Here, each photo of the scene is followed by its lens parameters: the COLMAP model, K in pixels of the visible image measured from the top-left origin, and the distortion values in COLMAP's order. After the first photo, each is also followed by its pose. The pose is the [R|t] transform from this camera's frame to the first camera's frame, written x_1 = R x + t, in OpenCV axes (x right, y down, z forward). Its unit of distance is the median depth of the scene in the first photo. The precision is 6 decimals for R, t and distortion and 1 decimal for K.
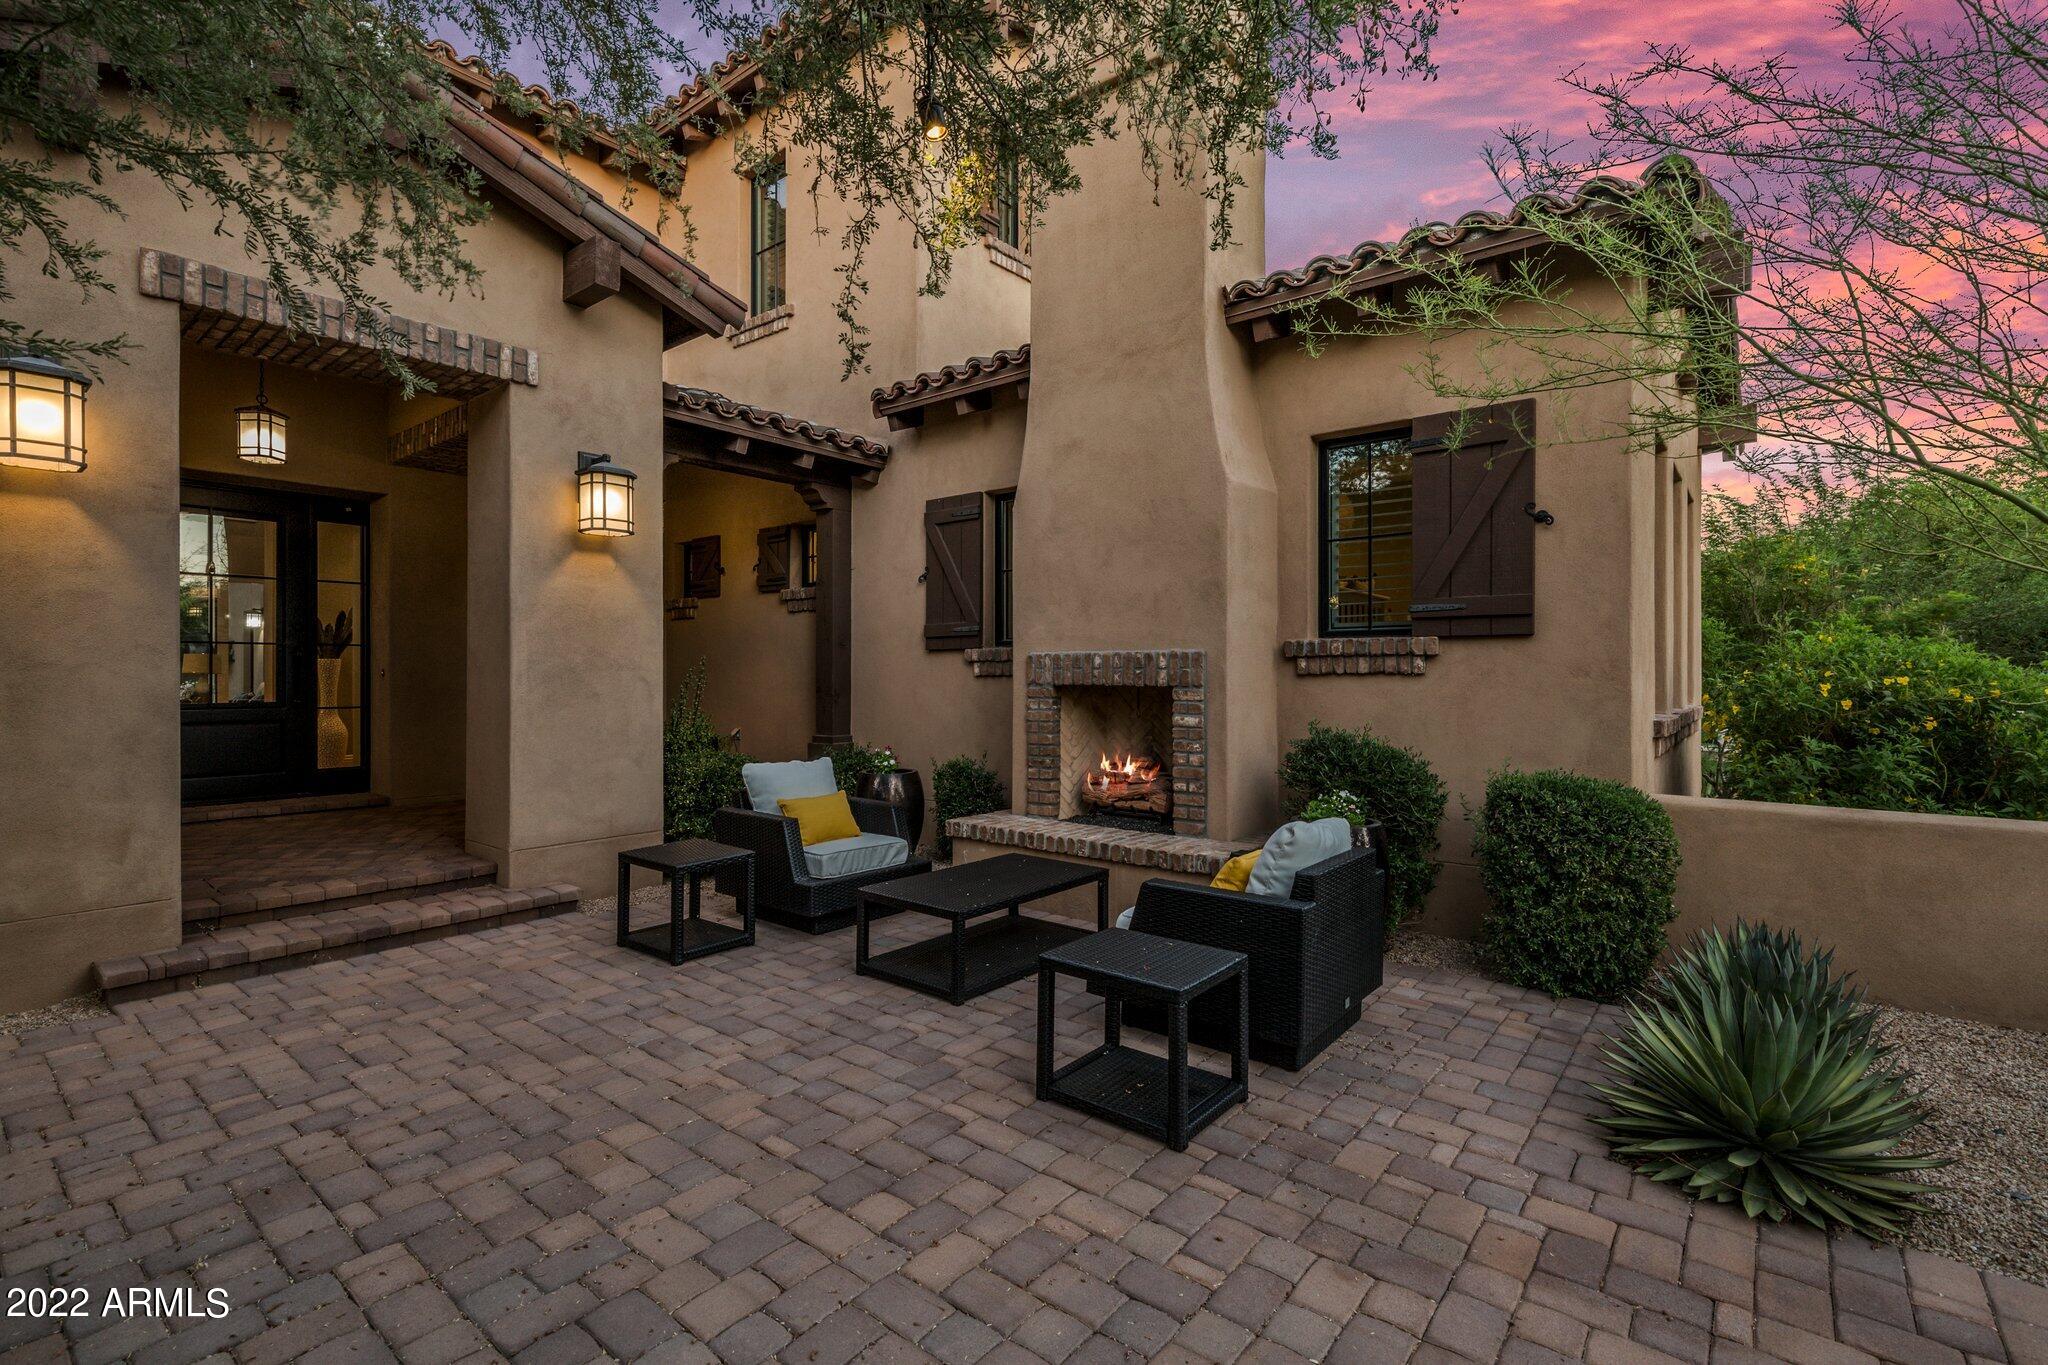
lens RADIAL K [[932.7, 0, 1015.0], [0, 932.7, 670.0], [0, 0, 1]] dist [0.005538, -0.000284]
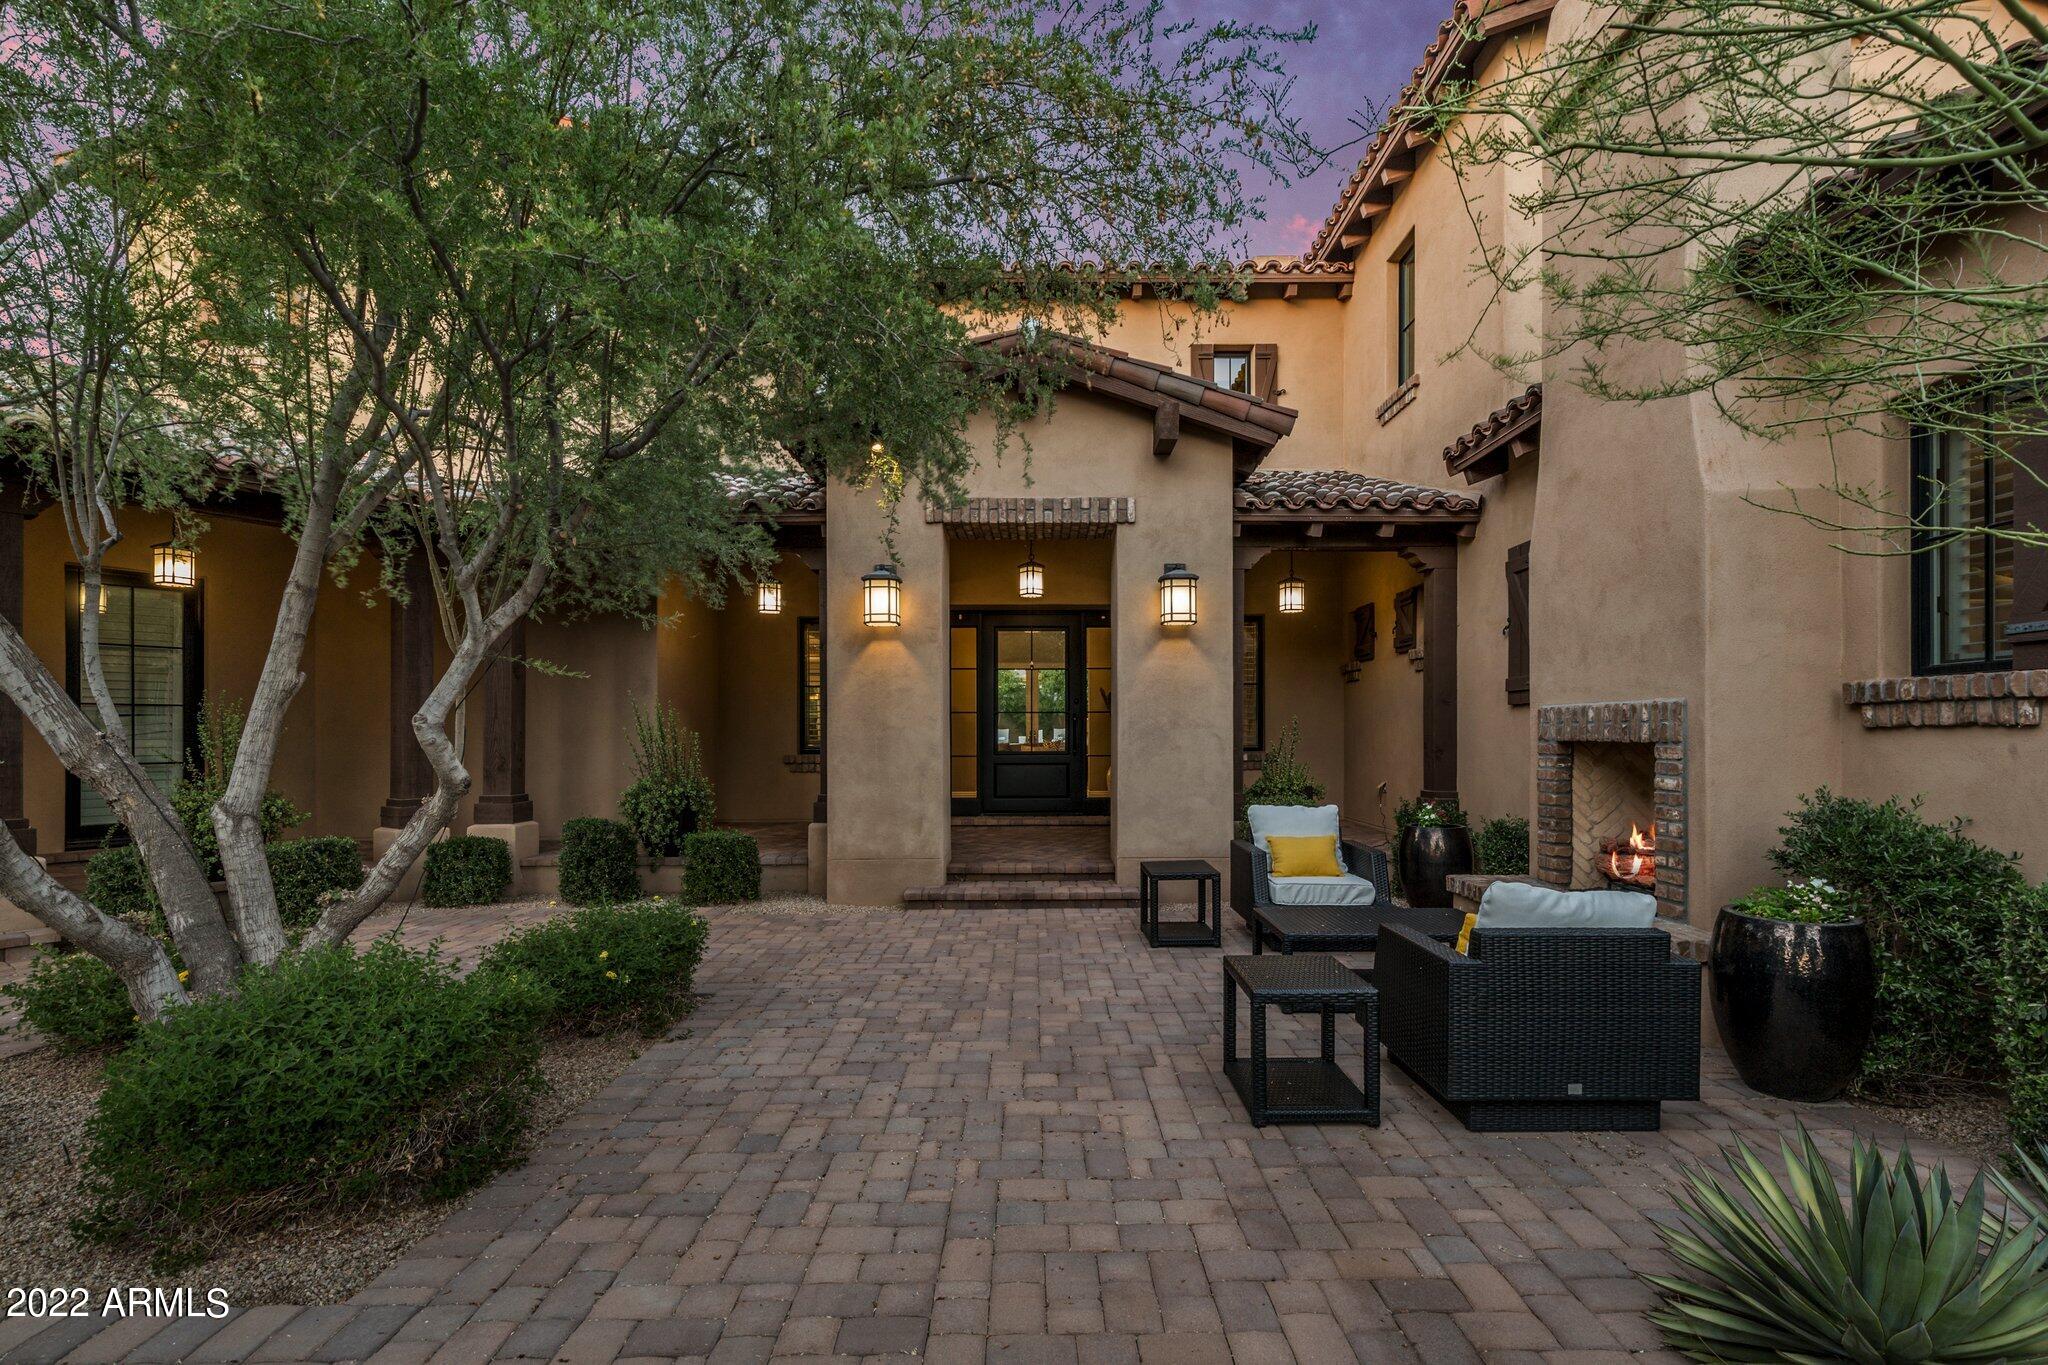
lens RADIAL K [[935.4, 0, 1018.5], [0, 935.4, 724.6], [0, 0, 1]] dist [0.001722, -0.000272]
pose [[0.624411, -0.010354, -0.781027, 0.471524], [0.007244, 0.999946, -0.007464, 0.003272], [0.781063, -0.000997, 0.624452, 0.006754]]
